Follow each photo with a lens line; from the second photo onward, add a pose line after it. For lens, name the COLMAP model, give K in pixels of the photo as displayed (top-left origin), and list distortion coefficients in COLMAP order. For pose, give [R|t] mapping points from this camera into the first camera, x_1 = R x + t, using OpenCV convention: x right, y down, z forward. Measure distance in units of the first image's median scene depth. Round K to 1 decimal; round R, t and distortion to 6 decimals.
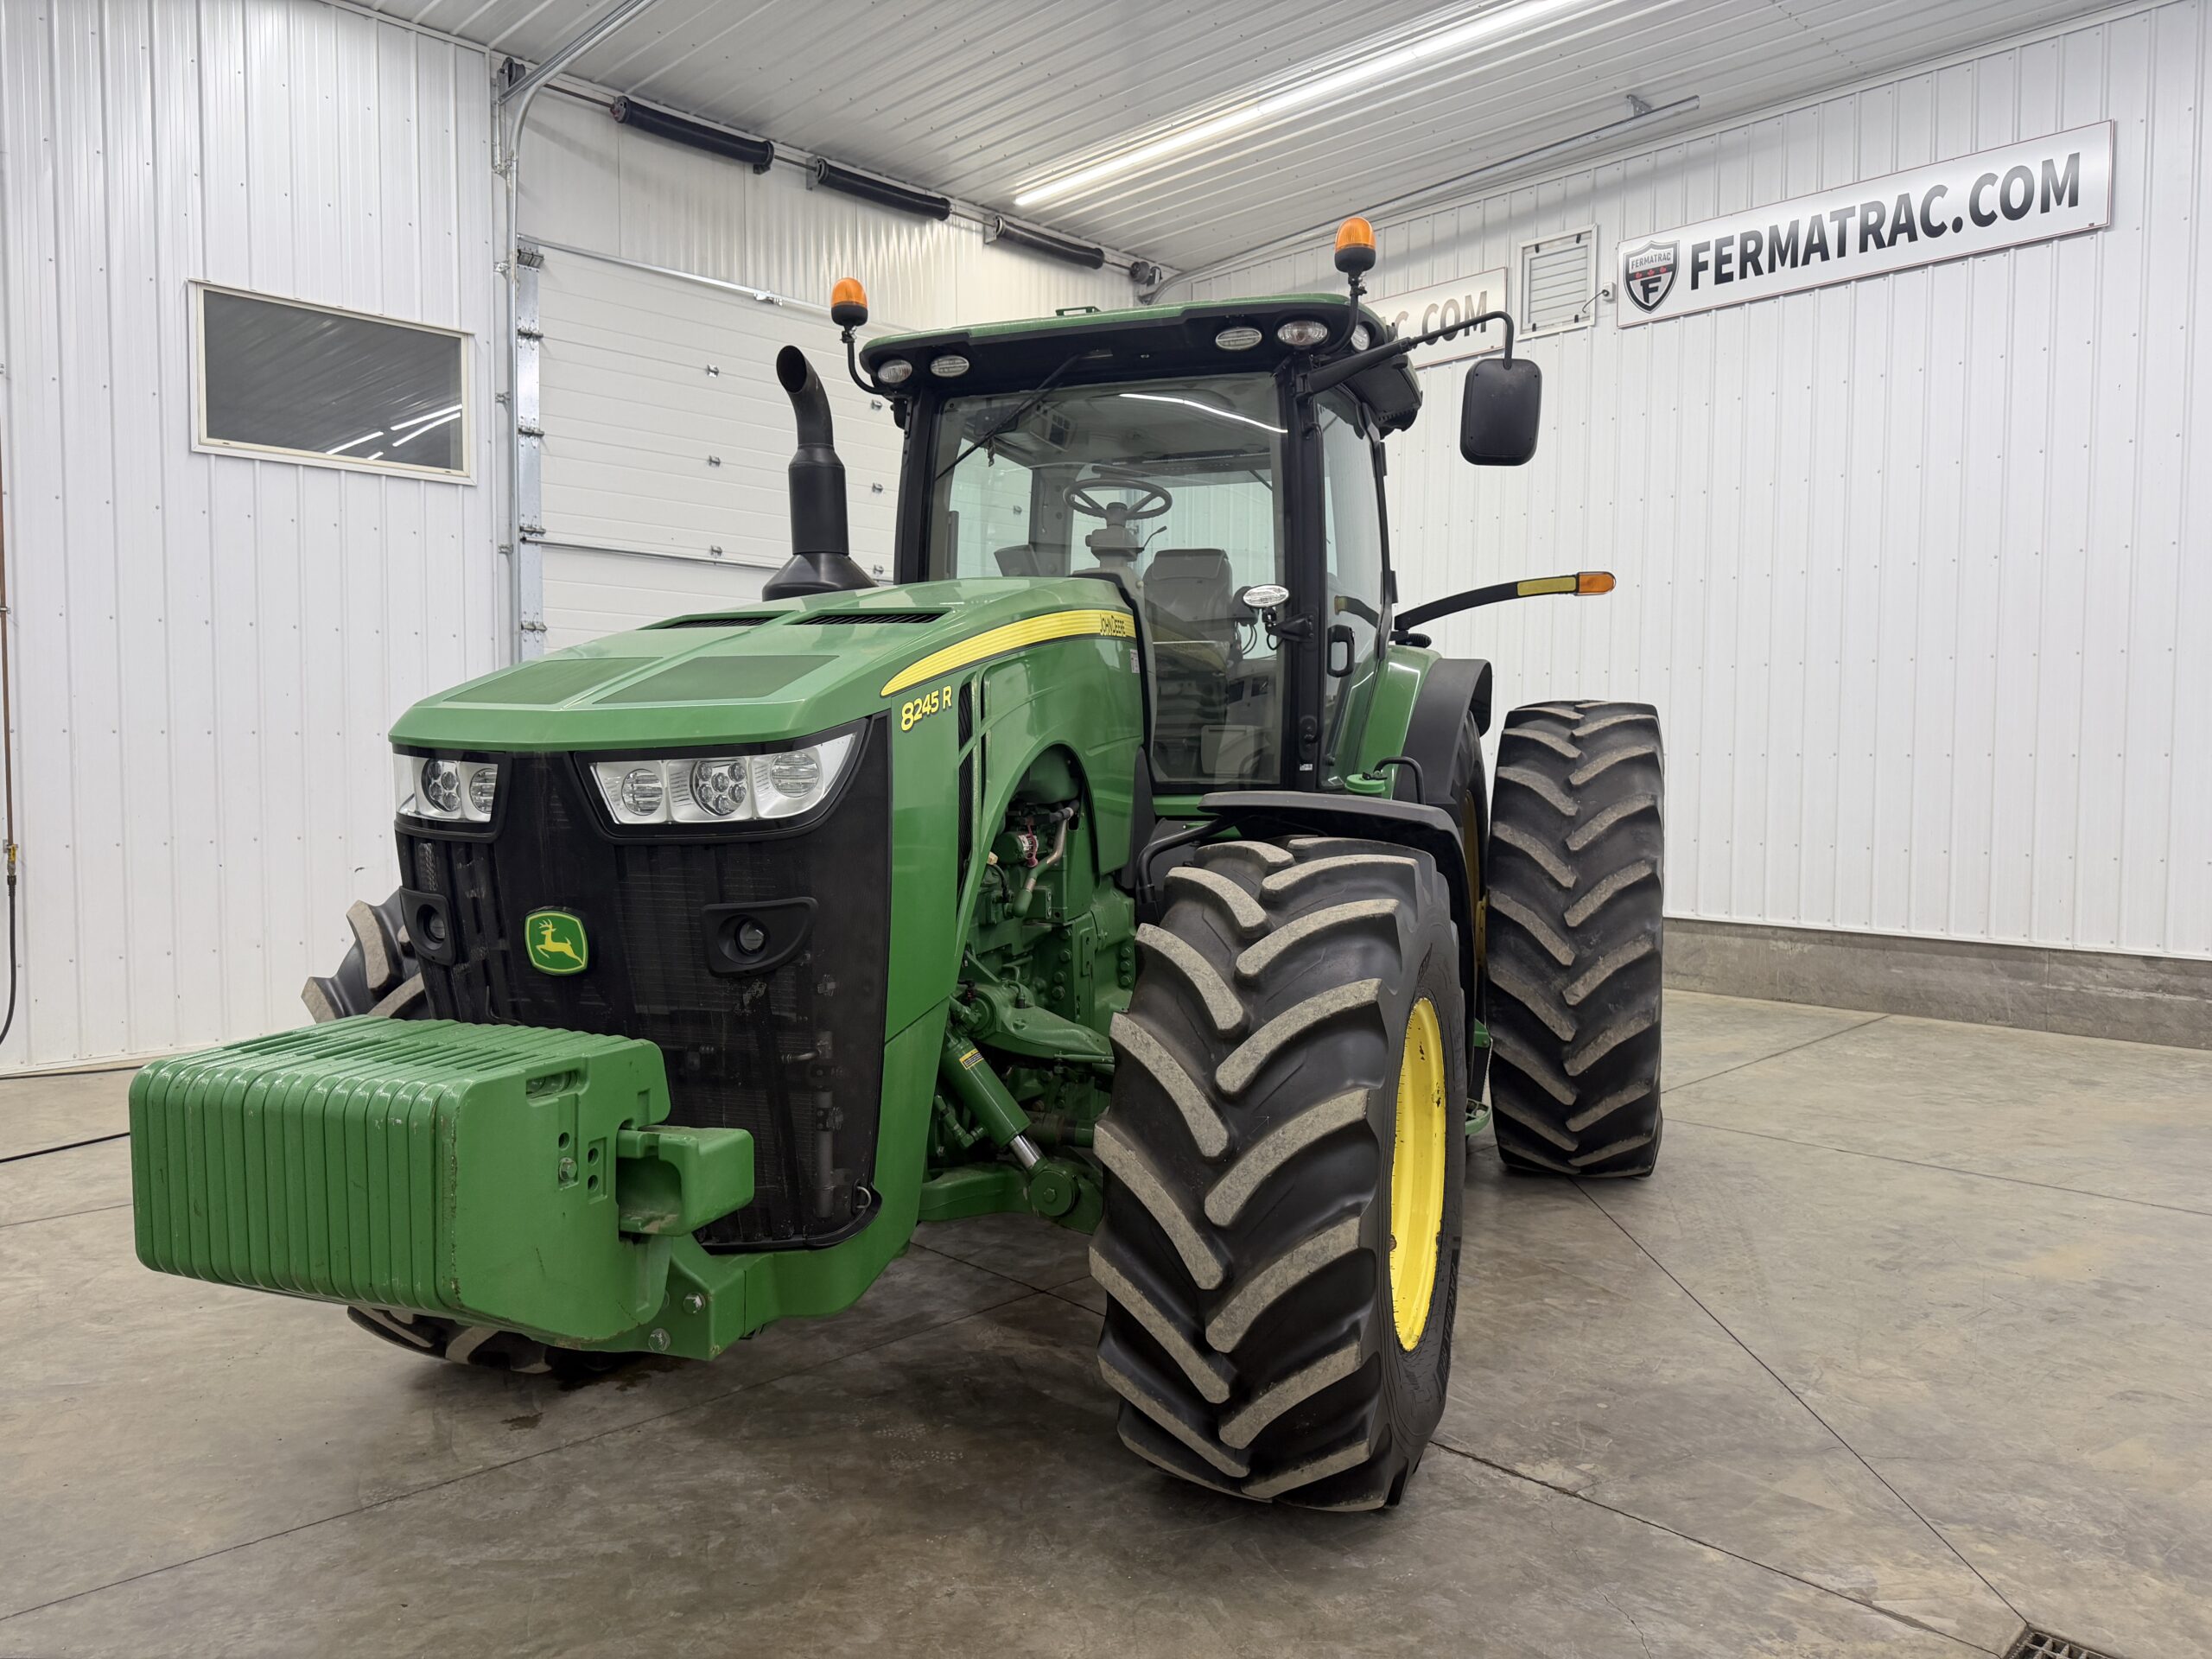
lens RADIAL K [[1564.5, 0, 1098.3], [0, 1564.5, 821.3], [0, 0, 1]] dist [0.034996, -0.042205]
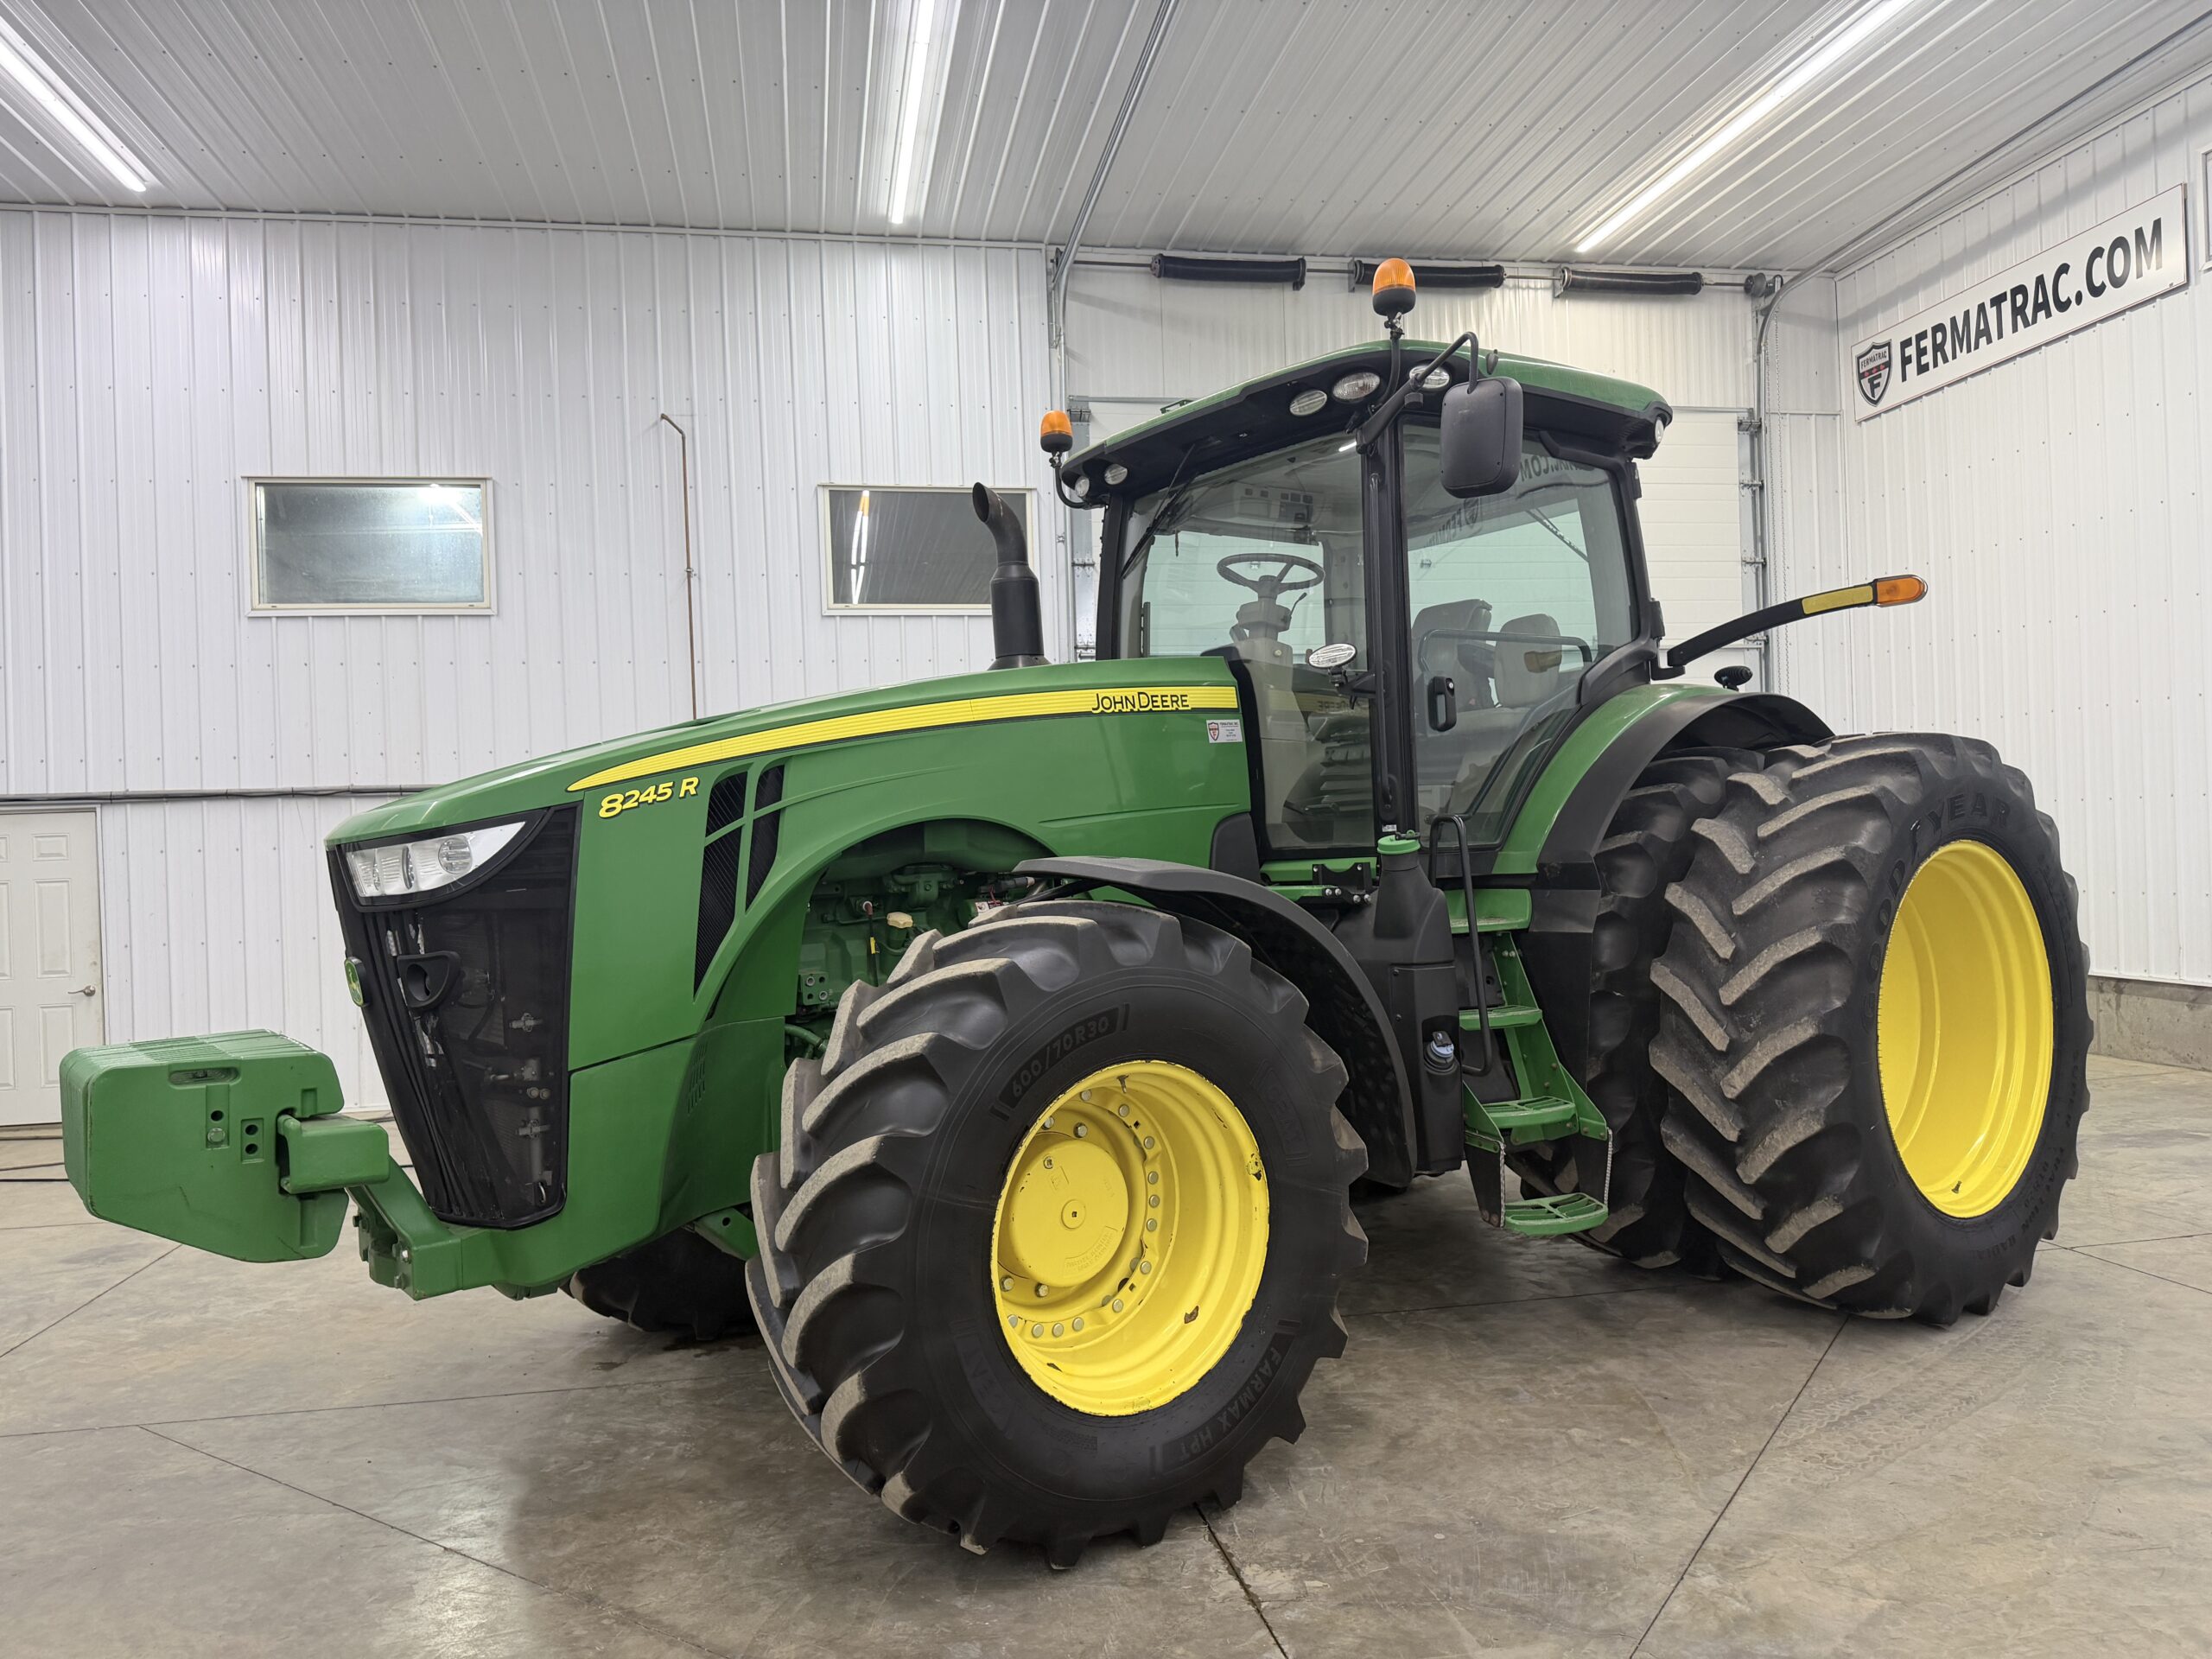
lens RADIAL K [[1559.4, 0, 1106.0], [0, 1559.4, 829.5], [0, 0, 1]] dist [0.034979, -0.040067]
pose [[0.832507, -0.036858, -0.552787, 0.489367], [0.012843, 0.998800, -0.047255, 0.008144], [0.553865, 0.032241, 0.831982, 0.105141]]
